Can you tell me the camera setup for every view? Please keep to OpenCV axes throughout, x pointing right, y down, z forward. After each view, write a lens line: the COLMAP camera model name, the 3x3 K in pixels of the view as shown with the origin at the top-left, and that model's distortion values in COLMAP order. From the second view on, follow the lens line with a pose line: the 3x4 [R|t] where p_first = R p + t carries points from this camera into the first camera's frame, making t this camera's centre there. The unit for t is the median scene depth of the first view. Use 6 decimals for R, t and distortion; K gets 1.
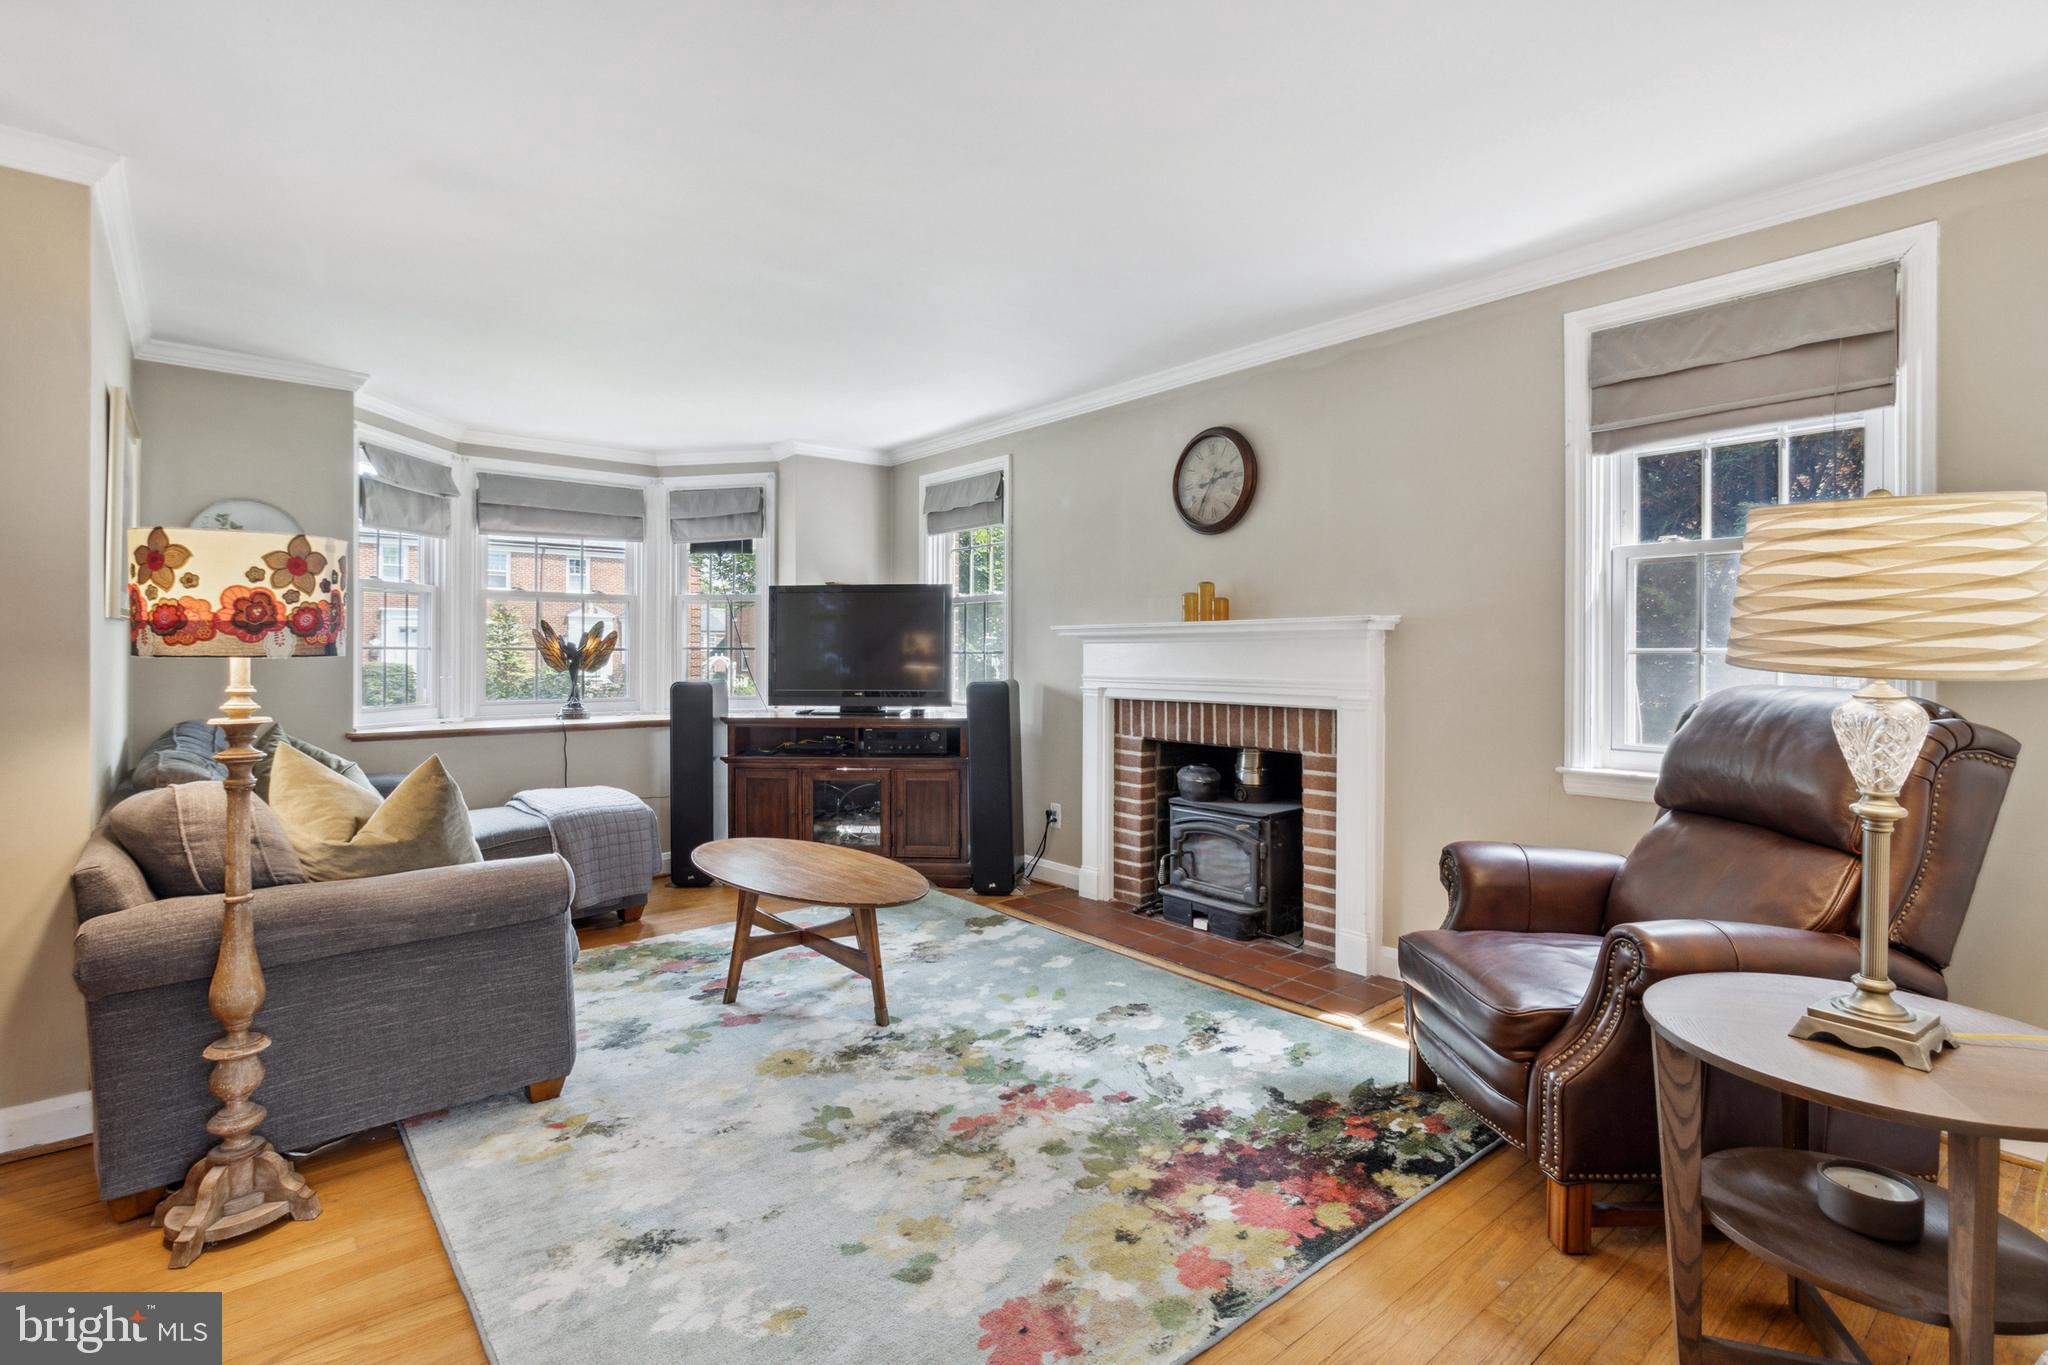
lens RADIAL K [[952.9, 0, 1031.7], [0, 952.9, 693.7], [0, 0, 1]] dist [0.000845, 0.000384]
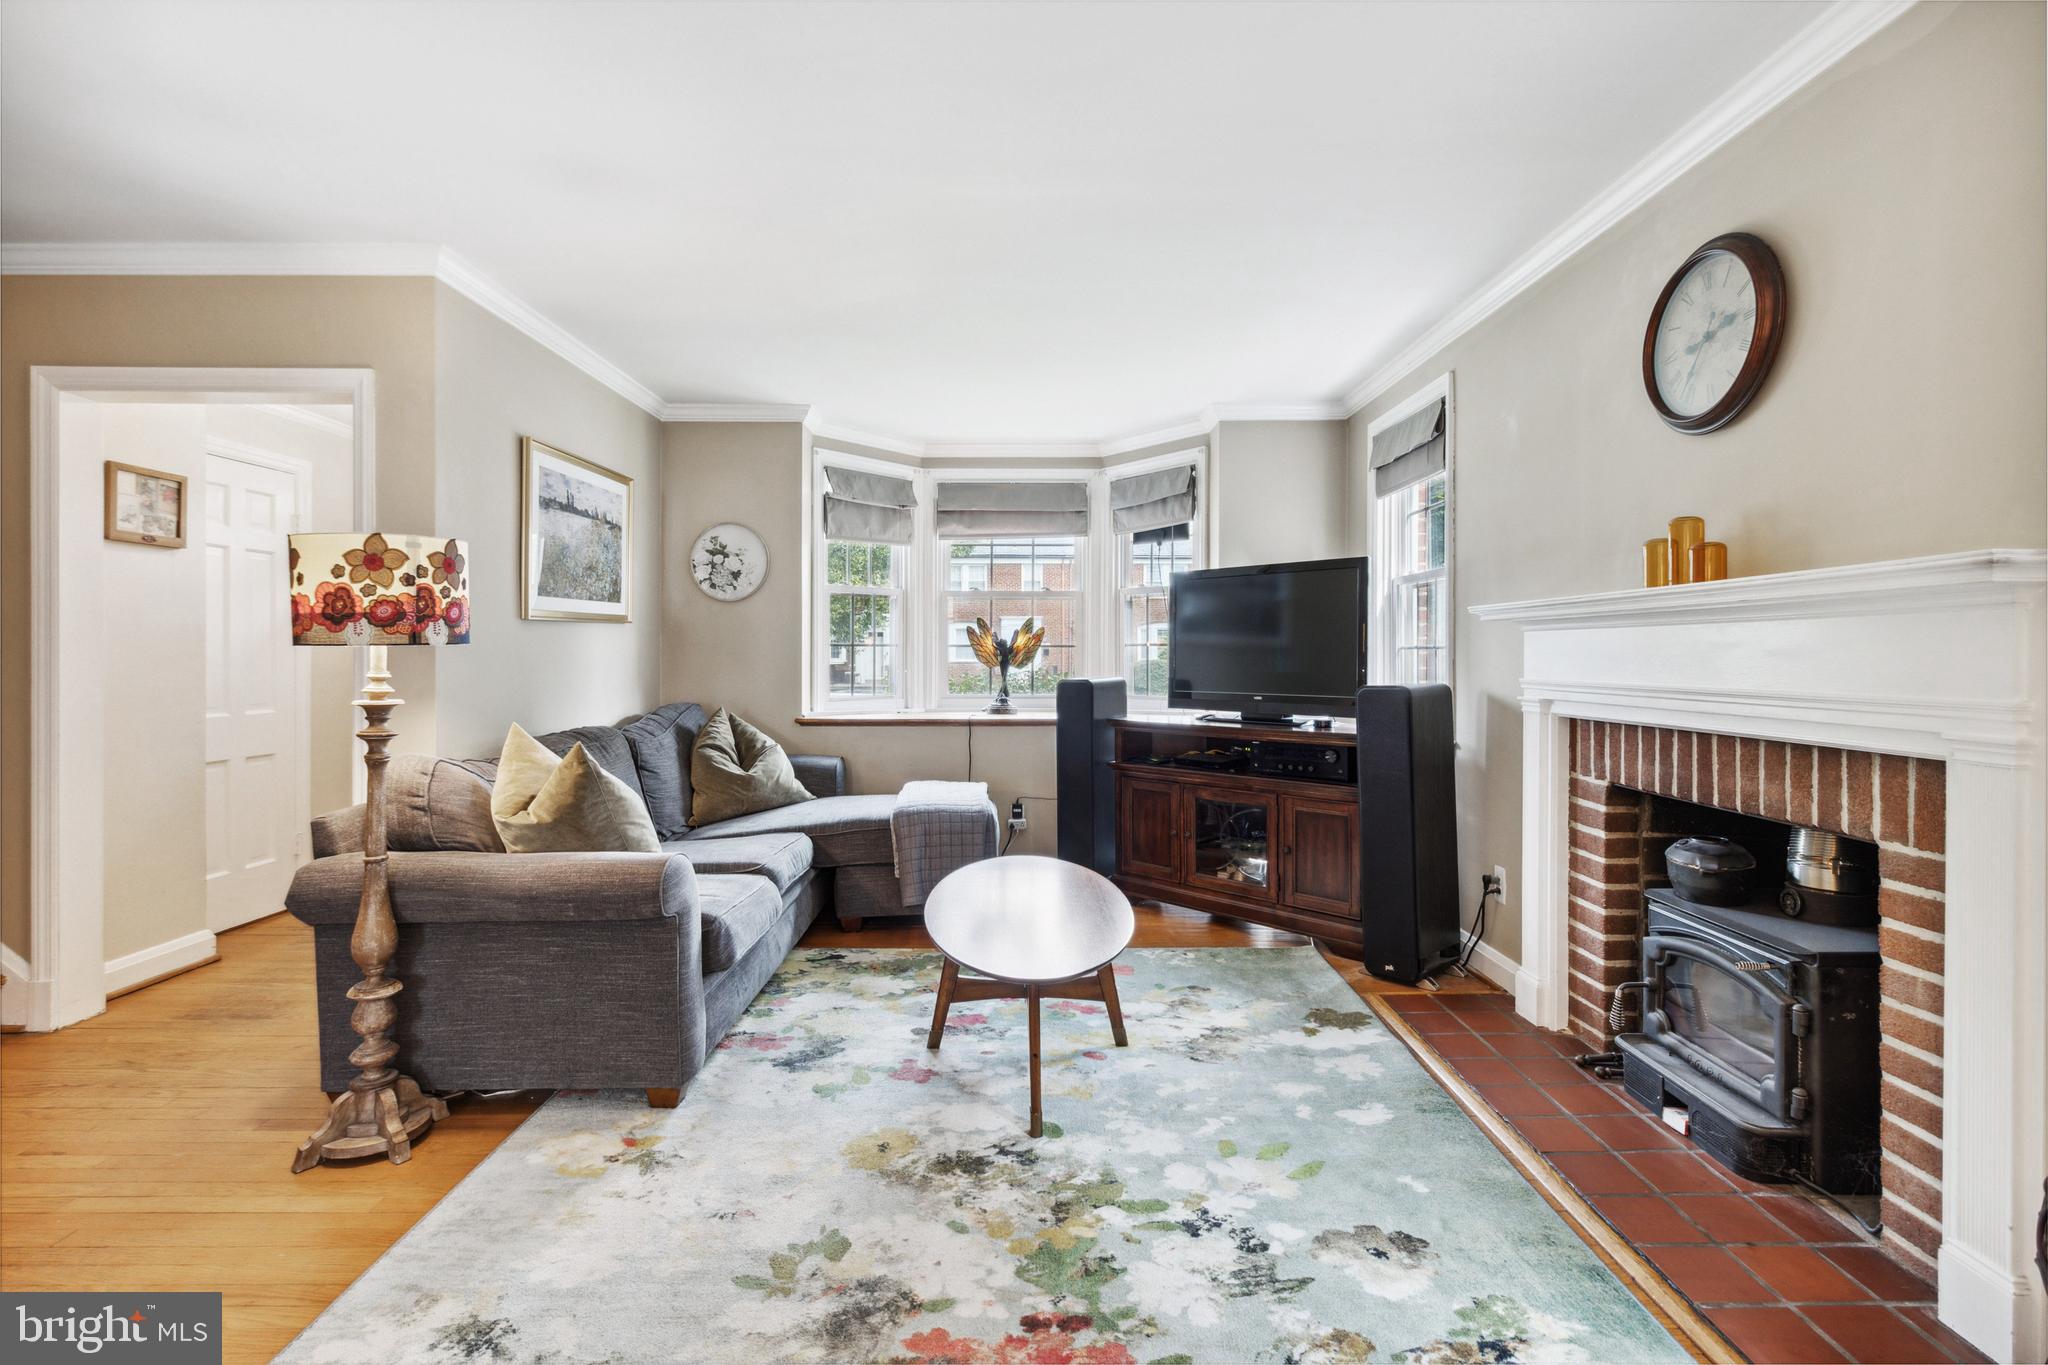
lens RADIAL K [[952.9, 0, 1022.9], [0, 952.9, 667.5], [0, 0, 1]] dist [0.000845, 0.000384]
pose [[0.764033, 0.008546, -0.645120, 0.335762], [-0.027277, 0.999446, -0.019065, -0.008086], [0.644600, 0.032163, 0.763843, 0.427489]]
